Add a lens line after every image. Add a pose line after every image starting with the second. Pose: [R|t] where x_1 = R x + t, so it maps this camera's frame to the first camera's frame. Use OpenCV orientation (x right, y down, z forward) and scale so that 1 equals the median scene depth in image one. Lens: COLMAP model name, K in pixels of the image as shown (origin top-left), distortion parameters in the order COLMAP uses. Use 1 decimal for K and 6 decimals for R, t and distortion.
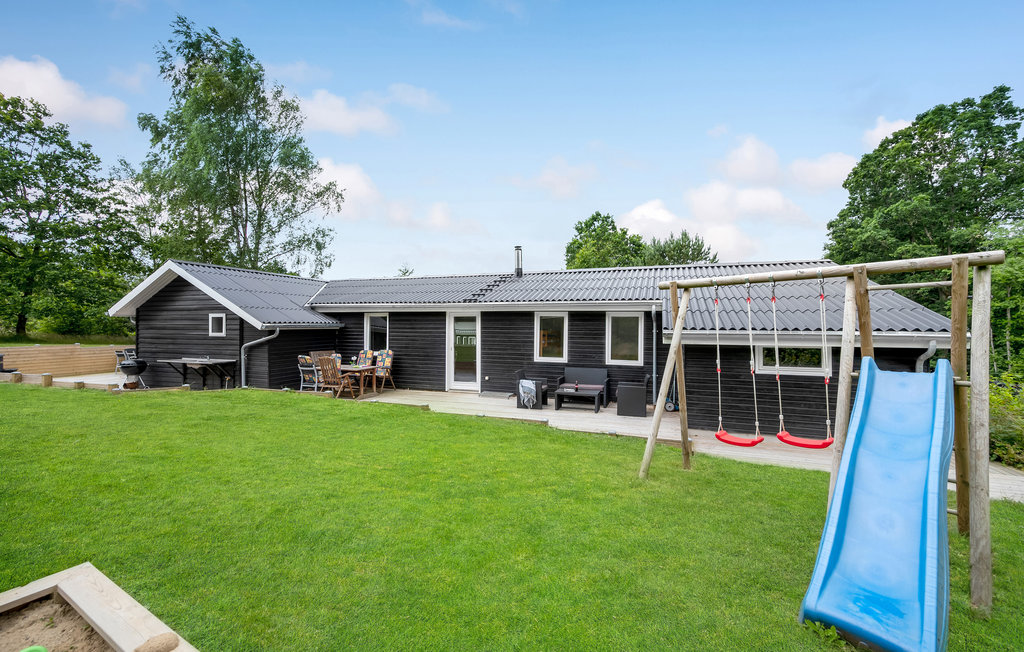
lens RADIAL K [[416.0, 0, 512.0], [0, 416.0, 326.0], [0, 0, 1]] dist [0.001549, 0.000049]
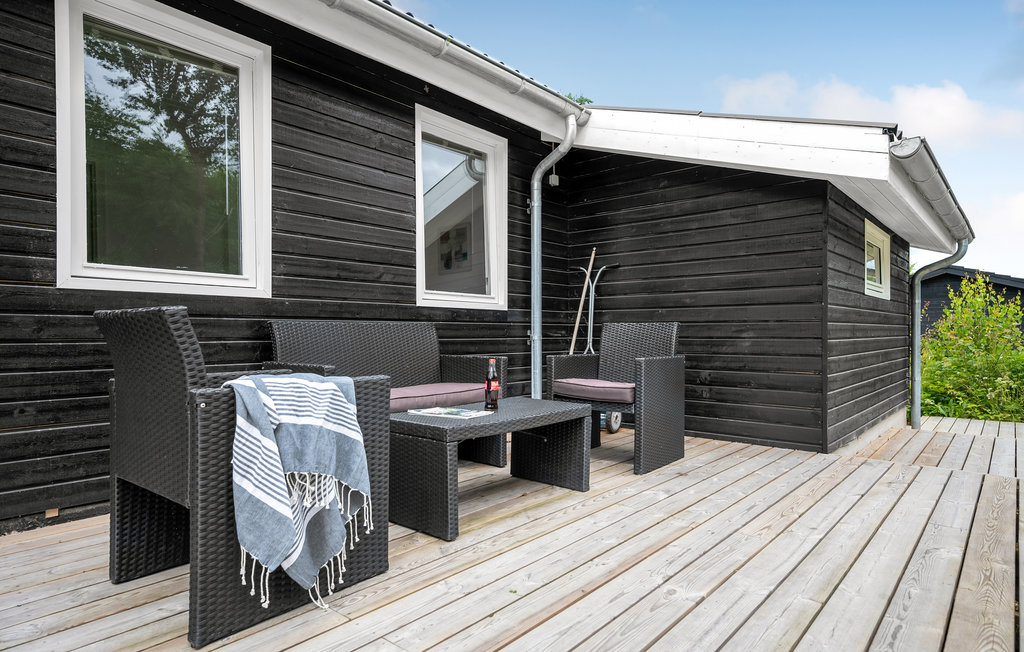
lens RADIAL K [[565.8, 0, 503.3], [0, 565.8, 337.5], [0, 0, 1]] dist [0.025238, 0.000194]
pose [[0.398752, -0.012923, 0.916968, -0.070615], [0.010081, 0.999902, 0.009708, 0.093145], [-0.917004, 0.005373, 0.398843, 0.688600]]
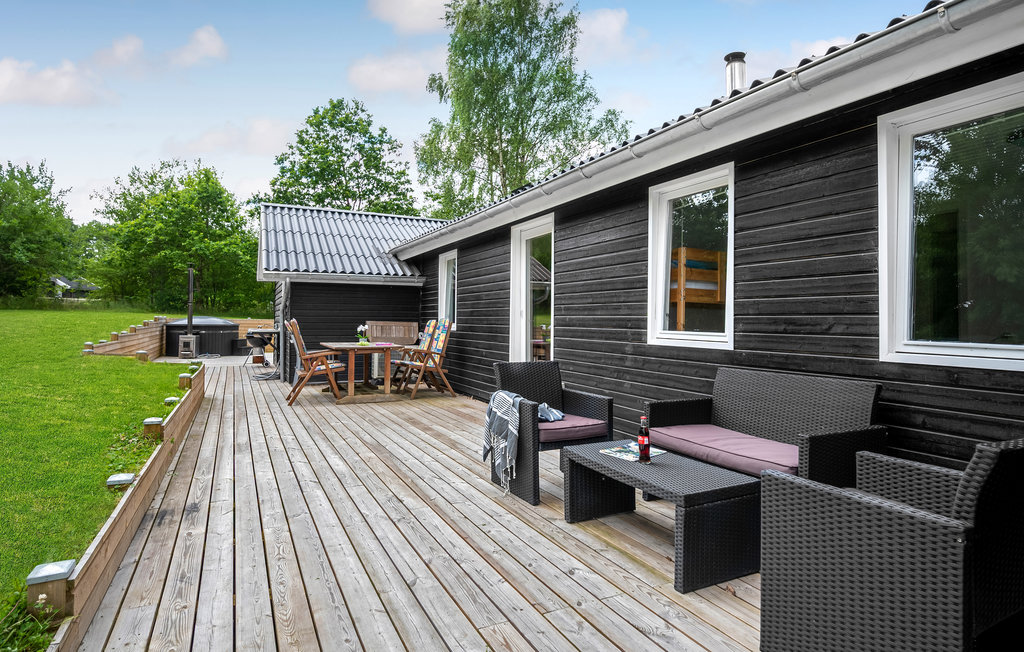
lens RADIAL K [[540.0, 0, 525.1], [0, 540.0, 324.0], [0, 0, 1]] dist [-0.001274, 0.000496]
pose [[0.729363, 0.008736, -0.684071, 0.240486], [-0.014242, 0.999896, -0.002416, 0.065014], [0.683979, 0.011504, 0.729411, 0.573334]]
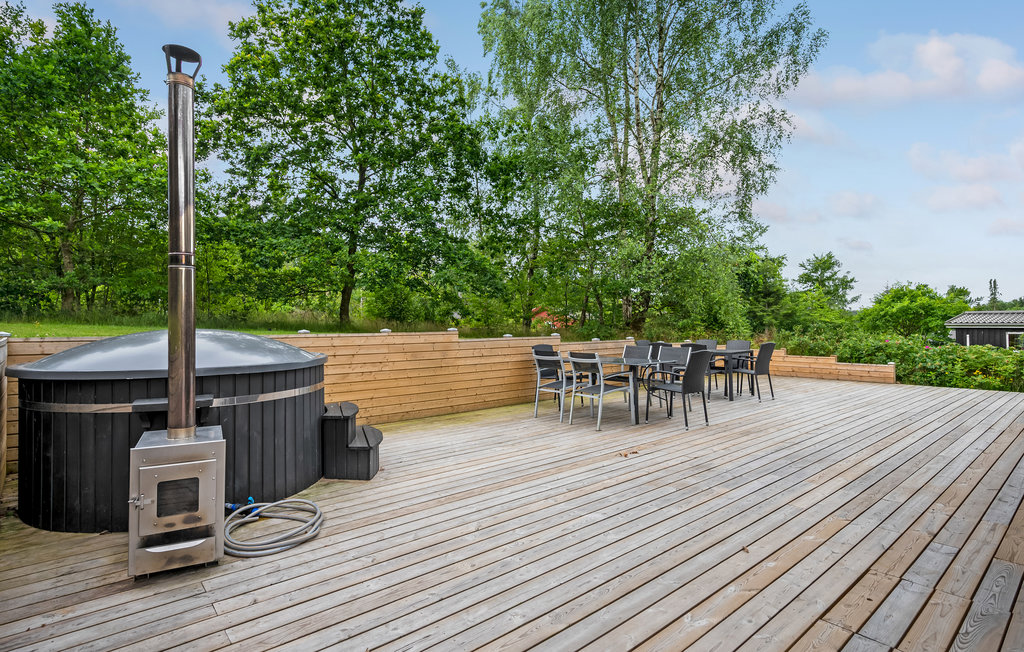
lens RADIAL K [[508.5, 0, 512.0], [0, 508.5, 326.0], [0, 0, 1]] dist [0.002305, -0.000055]
pose [[0.862384, -0.002166, -0.506249, -1.015869], [-0.000447, 0.999987, -0.005040, 0.053407], [0.506254, 0.004573, 0.862372, 0.851886]]
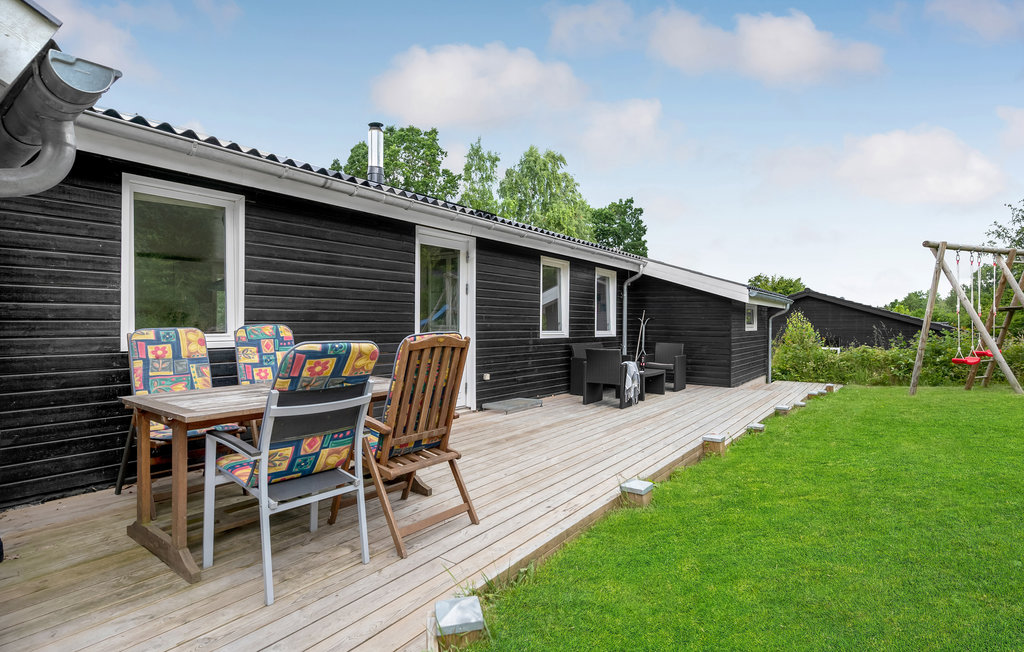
lens RADIAL K [[508.5, 0, 512.0], [0, 508.5, 326.0], [0, 0, 1]] dist [0.002305, -0.000055]
pose [[0.305815, -0.005735, 0.952074, -0.597039], [0.002508, 0.999983, 0.005218, 0.057301], [-0.952088, 0.000792, 0.305824, 0.735644]]
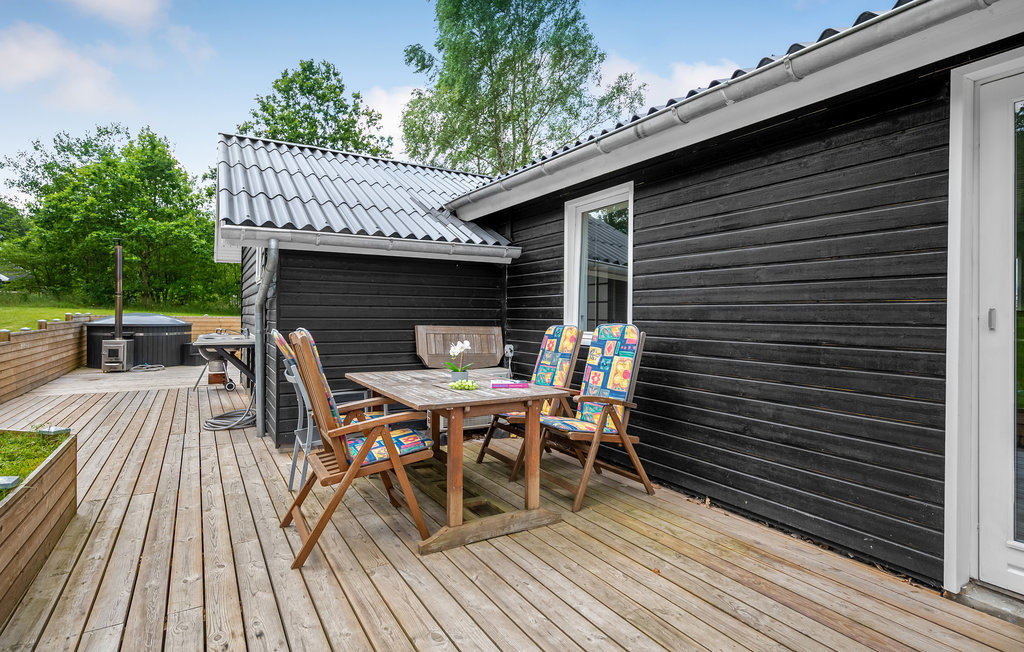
lens RADIAL K [[508.5, 0, 512.0], [0, 508.5, 326.0], [0, 0, 1]] dist [0.002305, -0.000055]
pose [[0.770119, 0.019170, -0.637612, -0.158870], [-0.012132, 0.999808, 0.015407, 0.054927], [0.637785, -0.004129, 0.770203, 0.727591]]
